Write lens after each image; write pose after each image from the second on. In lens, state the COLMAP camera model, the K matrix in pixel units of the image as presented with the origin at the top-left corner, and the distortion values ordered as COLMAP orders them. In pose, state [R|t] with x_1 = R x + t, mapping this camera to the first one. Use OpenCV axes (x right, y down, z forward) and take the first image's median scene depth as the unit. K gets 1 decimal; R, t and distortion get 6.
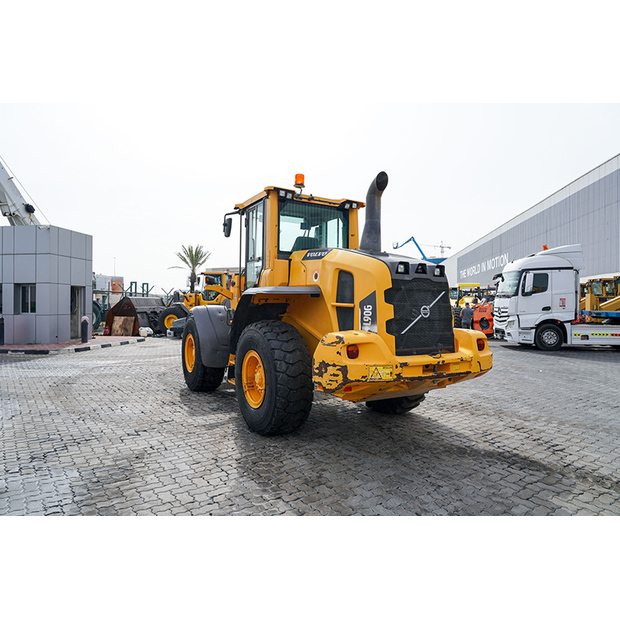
lens RADIAL K [[408.1, 0, 310.0], [0, 408.1, 310.0], [0, 0, 1]] dist [-0.009668, -0.002412]
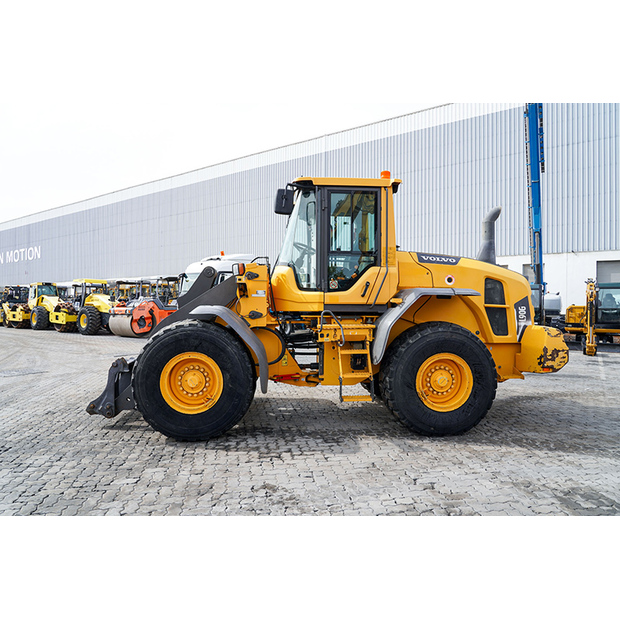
lens RADIAL K [[408.1, 0, 310.0], [0, 408.1, 310.0], [0, 0, 1]] dist [-0.009668, -0.002412]
pose [[0.476870, -0.016601, 0.878817, -0.883029], [0.010811, 0.999857, 0.013021, -0.015965], [-0.878907, 0.003291, 0.476981, 0.625697]]
